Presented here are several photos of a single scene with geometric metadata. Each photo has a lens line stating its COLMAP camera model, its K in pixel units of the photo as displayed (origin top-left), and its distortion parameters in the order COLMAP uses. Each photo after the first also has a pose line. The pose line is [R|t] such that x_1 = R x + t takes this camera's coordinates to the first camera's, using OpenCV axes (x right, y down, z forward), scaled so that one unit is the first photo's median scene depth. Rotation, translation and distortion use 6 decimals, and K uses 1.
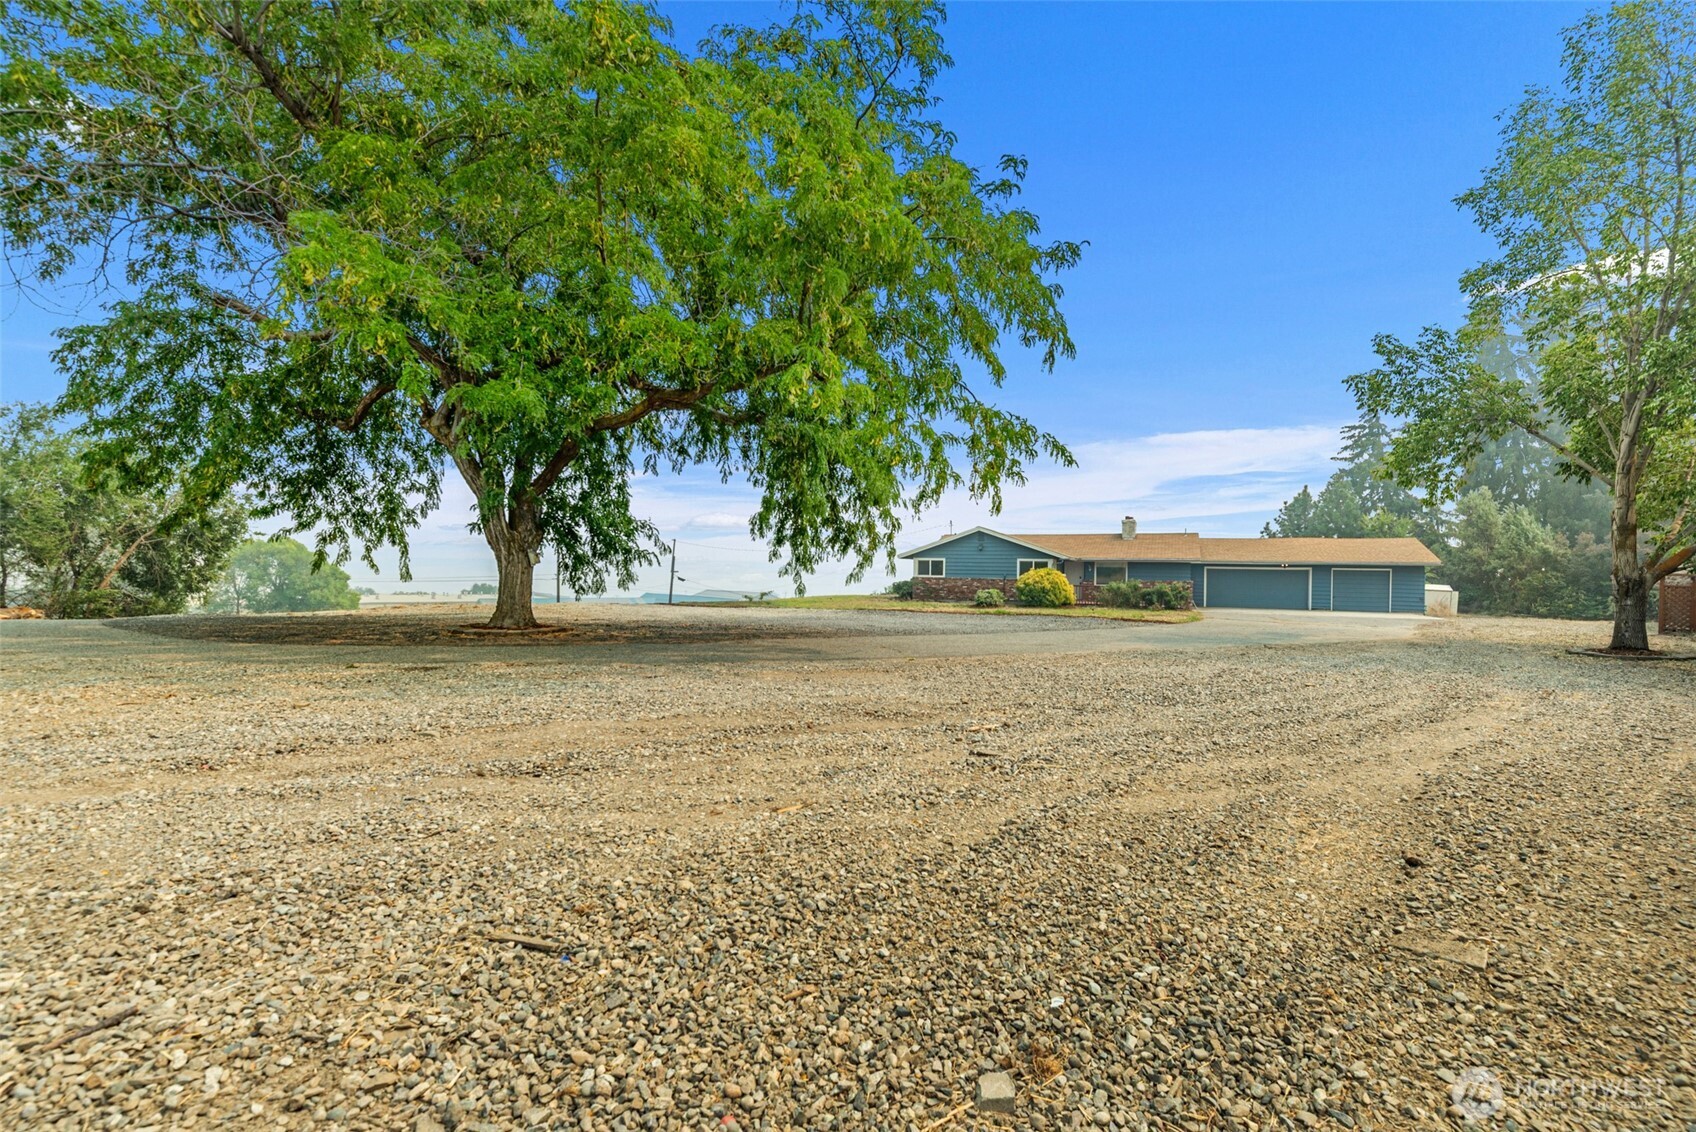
lens RADIAL K [[744.1, 0, 860.0], [0, 744.1, 578.3], [0, 0, 1]] dist [0.000125, -0.000071]
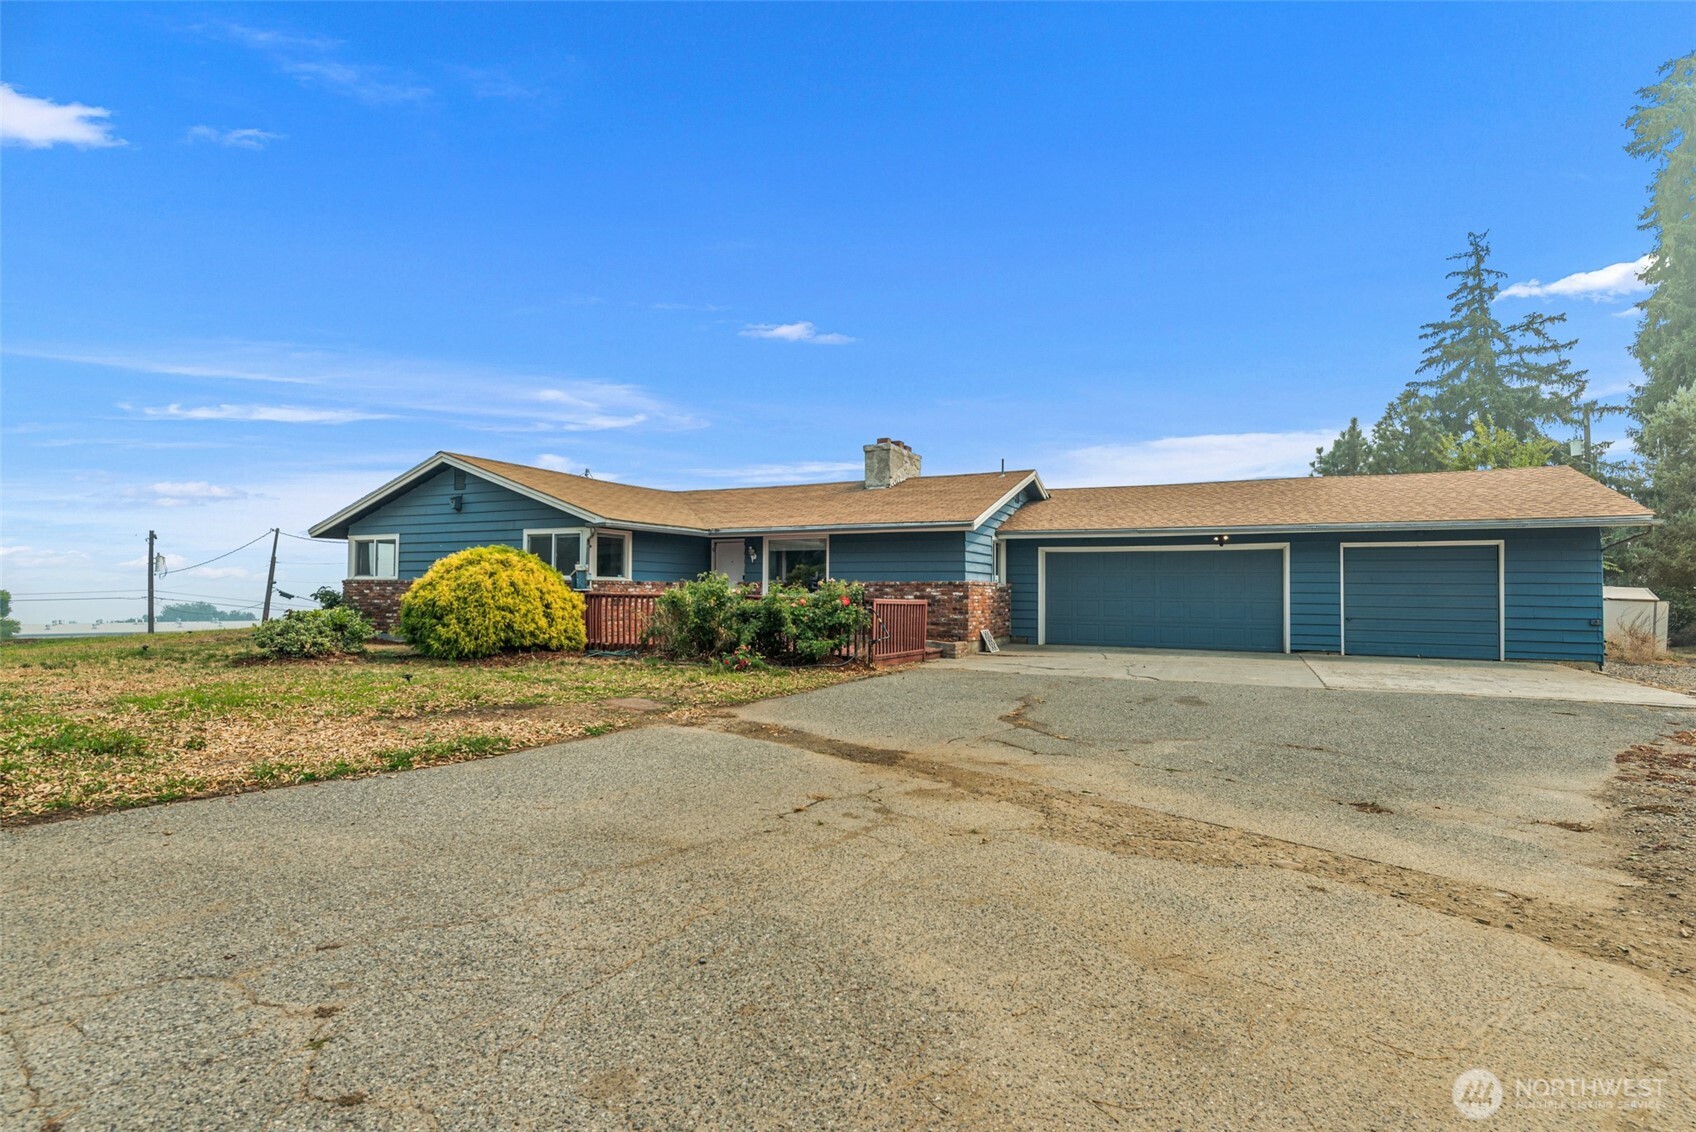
lens RADIAL K [[837.5, 0, 854.5], [0, 837.5, 571.2], [0, 0, 1]] dist [0.002897, -0.000262]
pose [[0.998542, -0.012442, -0.052531, 0.407938], [0.010863, 0.999484, -0.030225, 0.011063], [0.052880, 0.029610, 0.998162, 0.561092]]
